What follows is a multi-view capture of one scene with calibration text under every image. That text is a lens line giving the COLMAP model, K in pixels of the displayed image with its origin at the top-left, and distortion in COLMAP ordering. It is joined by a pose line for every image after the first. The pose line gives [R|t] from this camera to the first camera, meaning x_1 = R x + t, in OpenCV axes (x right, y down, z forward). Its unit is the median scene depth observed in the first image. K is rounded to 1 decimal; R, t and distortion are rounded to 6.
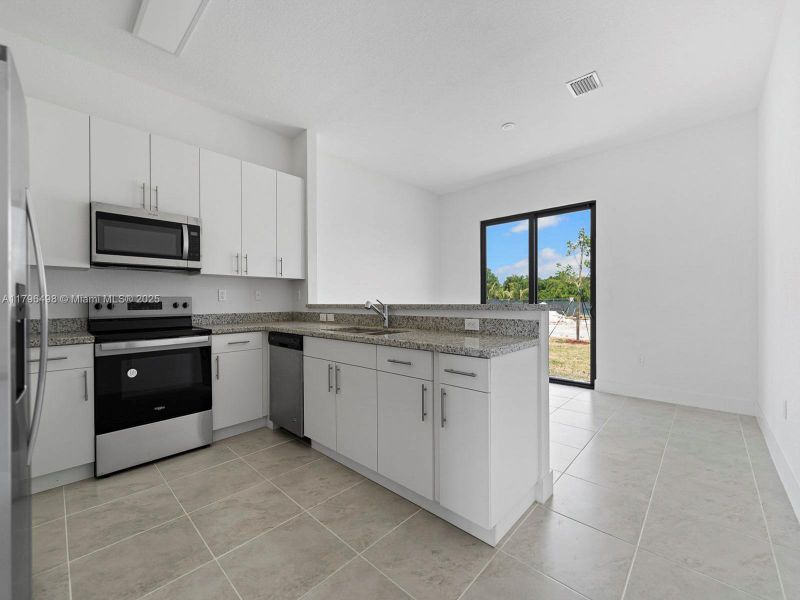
lens RADIAL K [[328.1, 0, 398.1], [0, 328.1, 301.4], [0, 0, 1]] dist [0.000278, -0.000201]
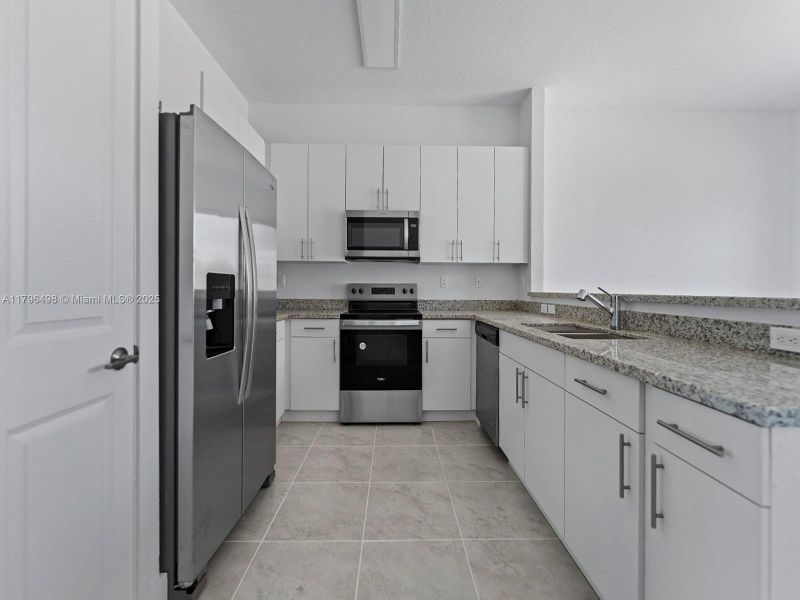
lens RADIAL K [[331.6, 0, 399.4], [0, 331.6, 288.0], [0, 0, 1]] dist [-0.000667, -0.000246]
pose [[0.699450, 0.009156, -0.714623, 0.142702], [-0.010794, 0.999939, 0.002247, -0.000744], [0.714600, 0.006142, 0.699506, 0.205389]]
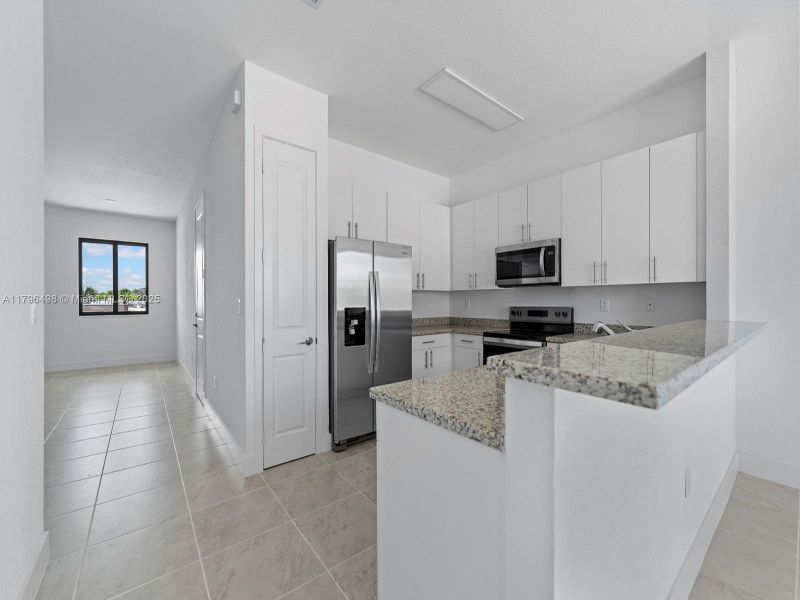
lens RADIAL K [[328.1, 0, 398.1], [0, 328.1, 301.4], [0, 0, 1]] dist [0.000278, -0.000201]
pose [[-0.135333, 0.004334, -0.990791, 0.628648], [0.002284, 0.999989, 0.004063, -0.043562], [0.990797, -0.001713, -0.135342, 0.655519]]
